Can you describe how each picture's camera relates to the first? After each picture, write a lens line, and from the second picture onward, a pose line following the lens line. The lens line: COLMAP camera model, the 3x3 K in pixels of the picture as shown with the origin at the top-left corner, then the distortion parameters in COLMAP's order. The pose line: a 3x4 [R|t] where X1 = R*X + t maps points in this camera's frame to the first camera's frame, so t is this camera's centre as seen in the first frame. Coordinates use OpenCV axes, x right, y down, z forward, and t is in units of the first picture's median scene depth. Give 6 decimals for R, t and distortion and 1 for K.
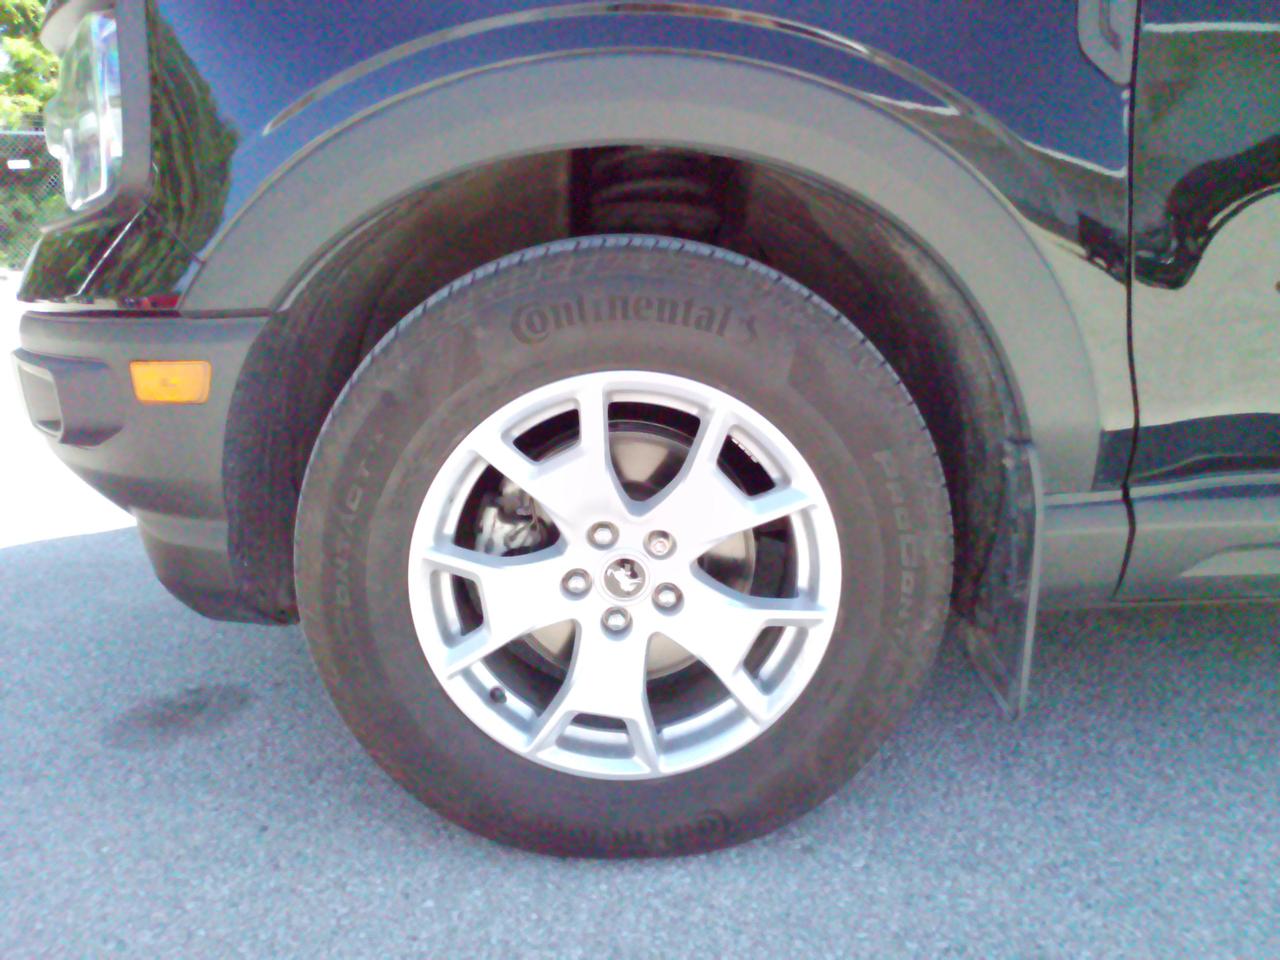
lens RADIAL K [[986.1, 0, 626.0], [0, 986.1, 478.1], [0, 0, 1]] dist [0.027569, -0.014836]
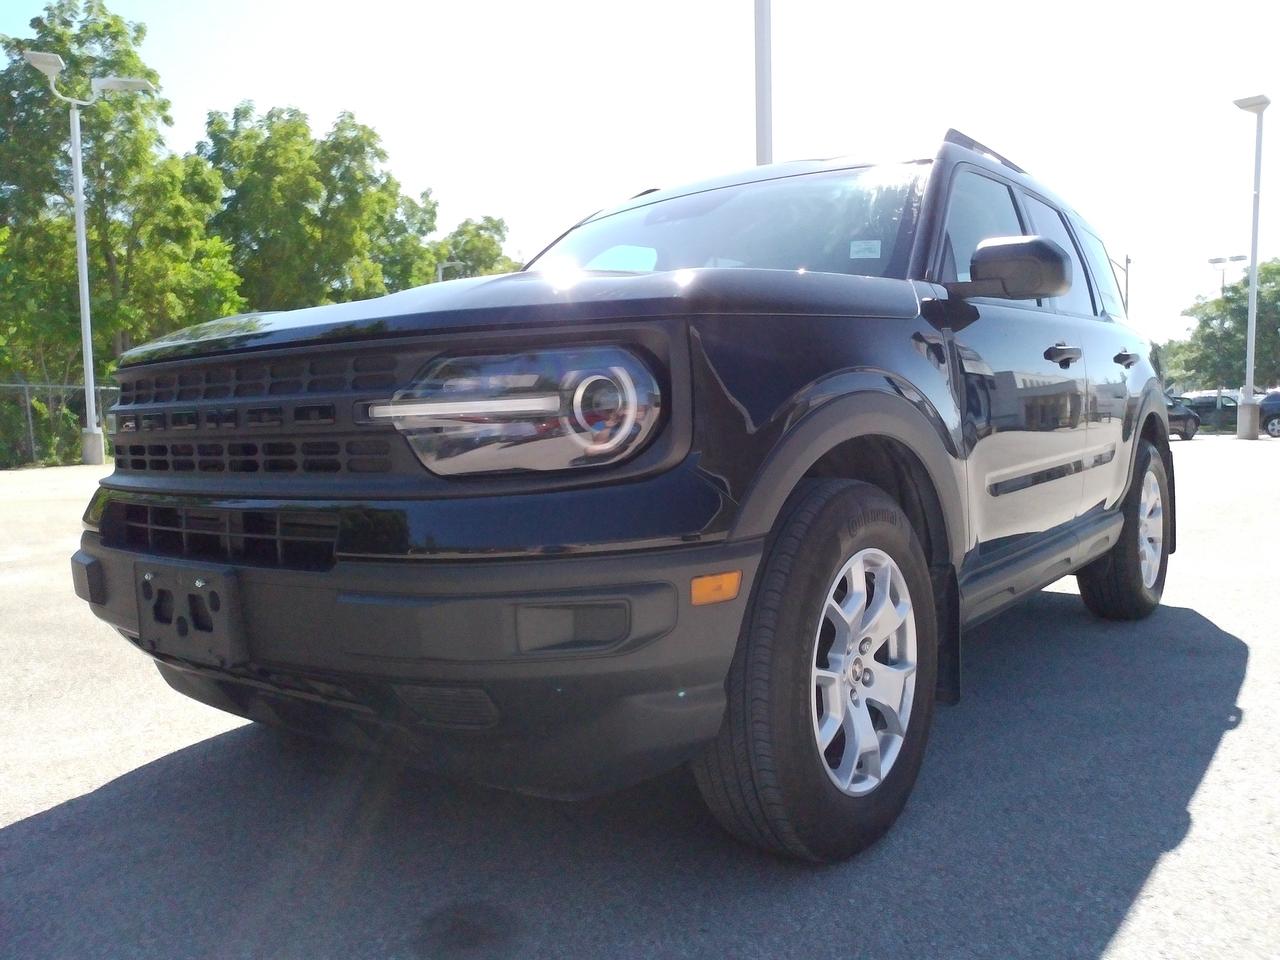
lens RADIAL K [[986.1, 0, 626.0], [0, 986.1, 478.1], [0, 0, 1]] dist [0.027569, -0.014836]
pose [[0.635065, -0.041790, 0.771327, -1.585562], [0.215155, 0.968590, -0.124669, -0.096272], [-0.741890, 0.245128, 0.624109, 0.132015]]
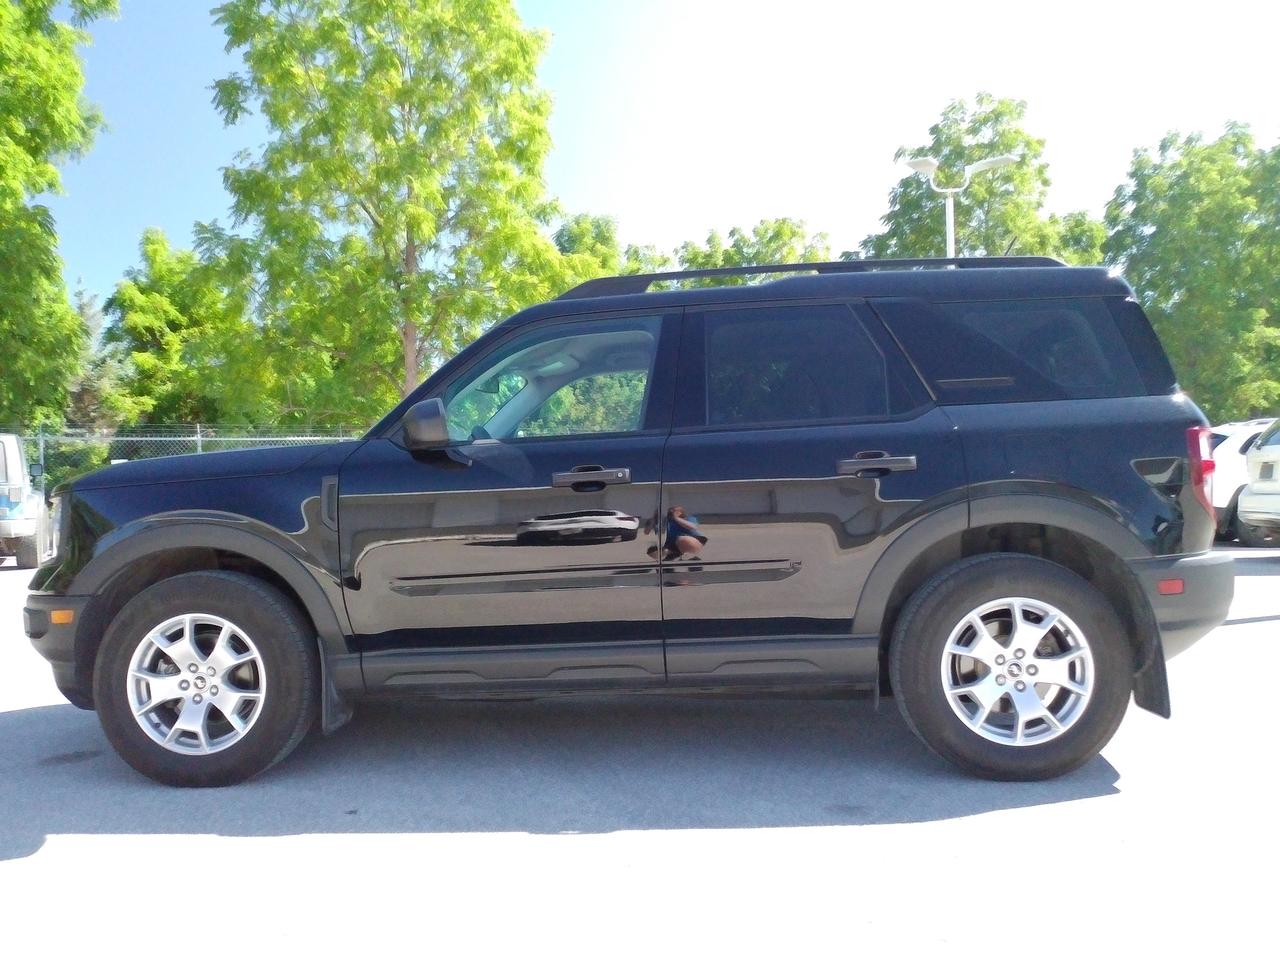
lens RADIAL K [[986.1, 0, 626.0], [0, 986.1, 478.1], [0, 0, 1]] dist [0.027569, -0.014836]
pose [[0.997531, -0.004691, -0.070068, 1.512471], [-0.014027, 0.964347, -0.264270, 0.280073], [0.068810, 0.264600, 0.961900, -1.990650]]
